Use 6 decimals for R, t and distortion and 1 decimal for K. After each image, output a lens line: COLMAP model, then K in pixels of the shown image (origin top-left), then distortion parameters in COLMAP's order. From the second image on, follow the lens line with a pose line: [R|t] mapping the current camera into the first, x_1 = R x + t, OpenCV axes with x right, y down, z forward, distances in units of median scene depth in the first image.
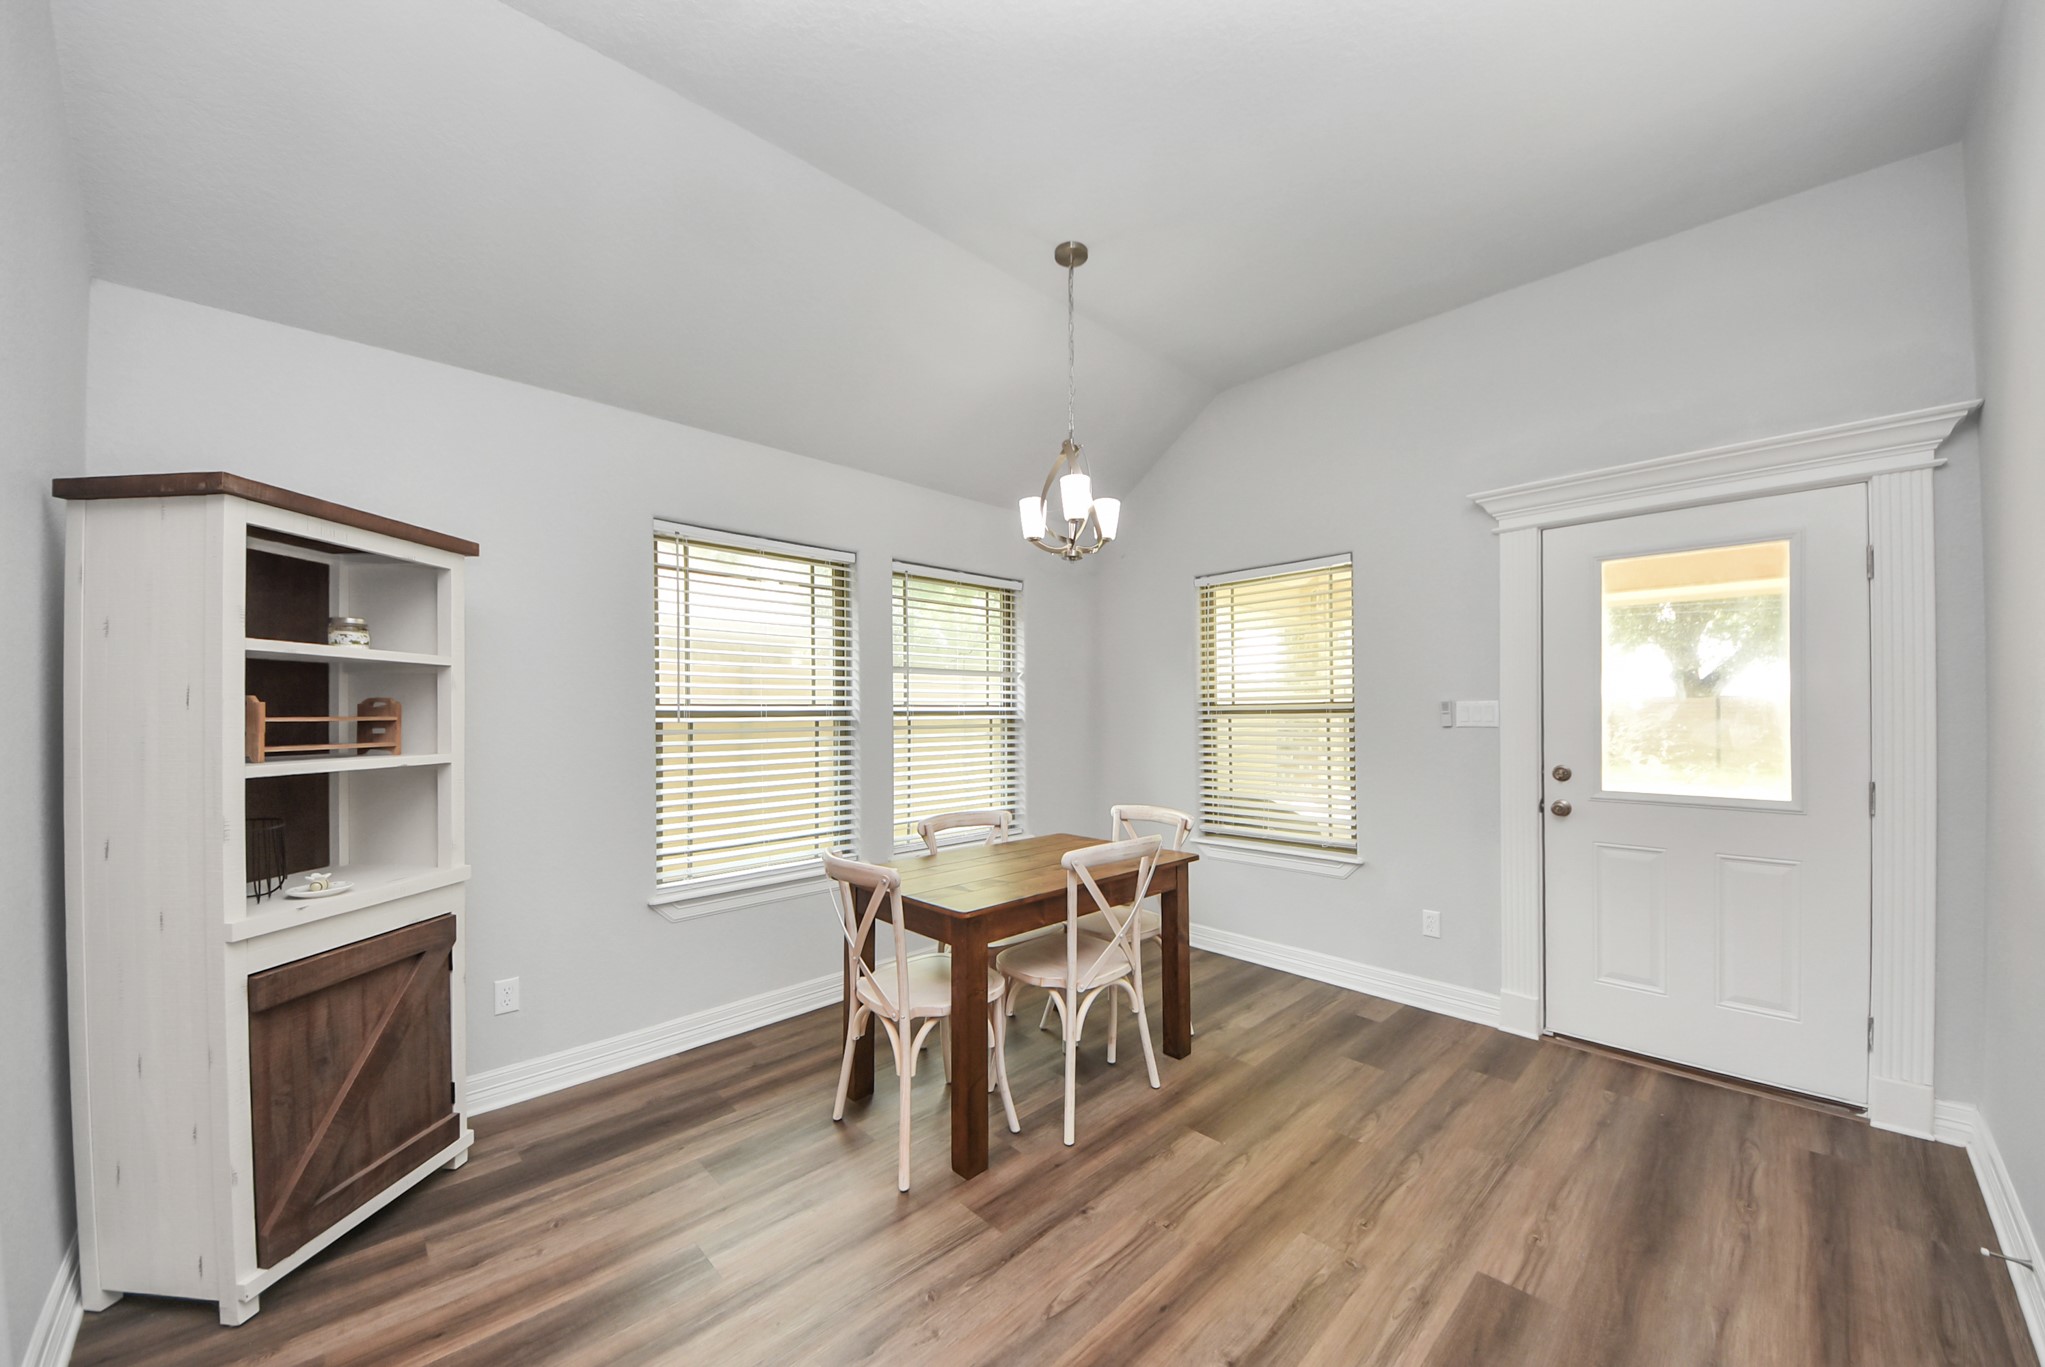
lens RADIAL K [[731.4, 0, 1031.7], [0, 731.4, 705.0], [0, 0, 1]] dist [0.011639, -0.005851]
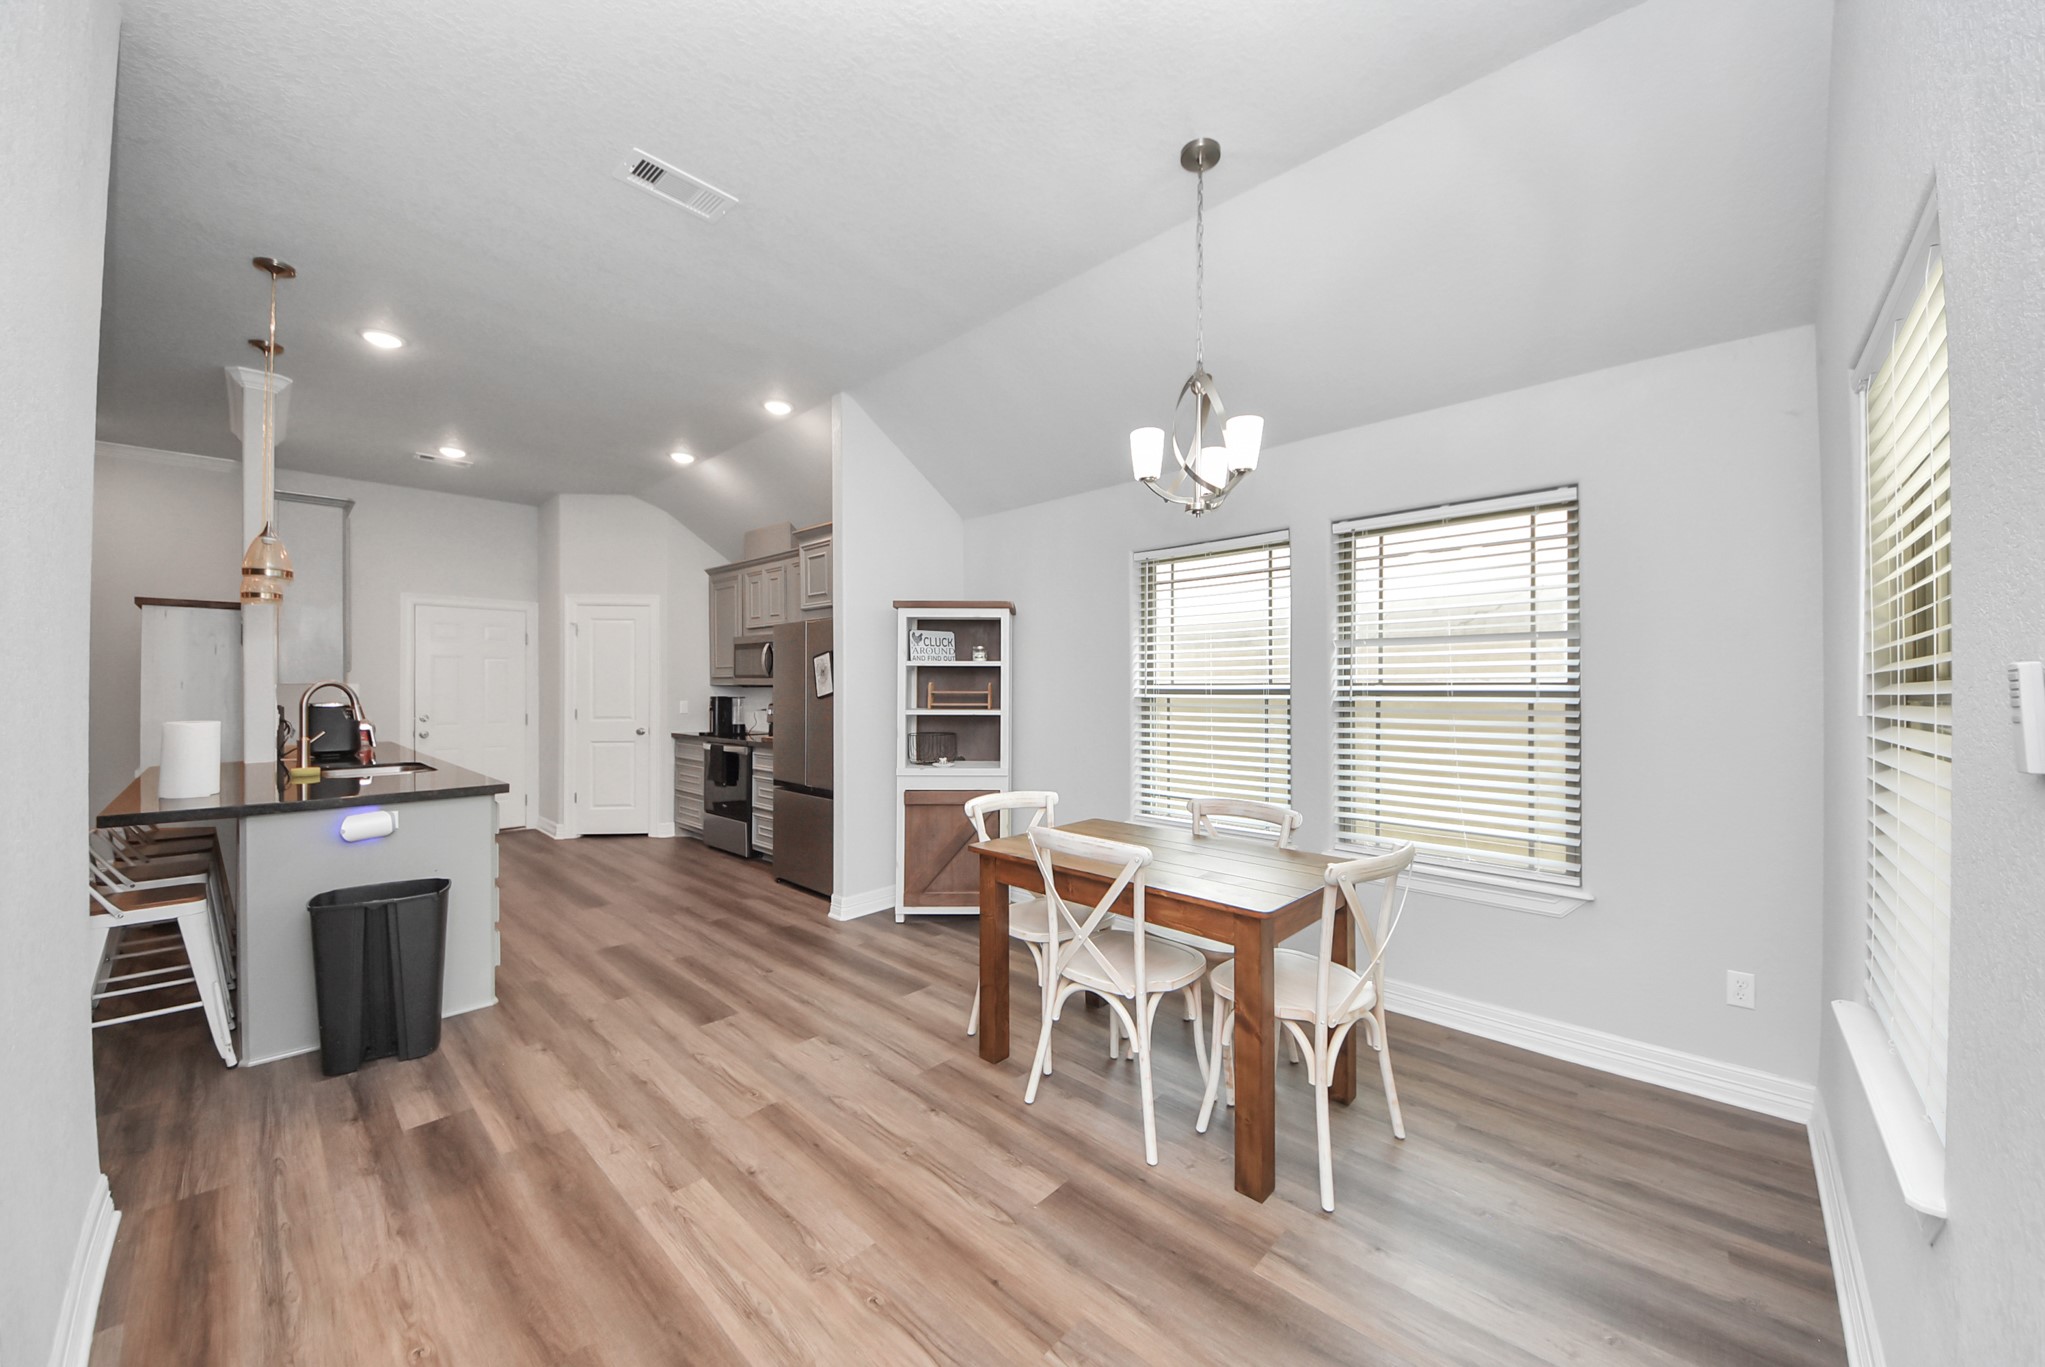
lens RADIAL K [[731.4, 0, 1072.4], [0, 731.4, 684.2], [0, 0, 1]] dist [0.011639, -0.005851]
pose [[0.086247, -0.004449, -0.996264, 0.835725], [0.002600, 0.999988, -0.004241, 0.004340], [0.996270, -0.002225, 0.086257, 0.735930]]
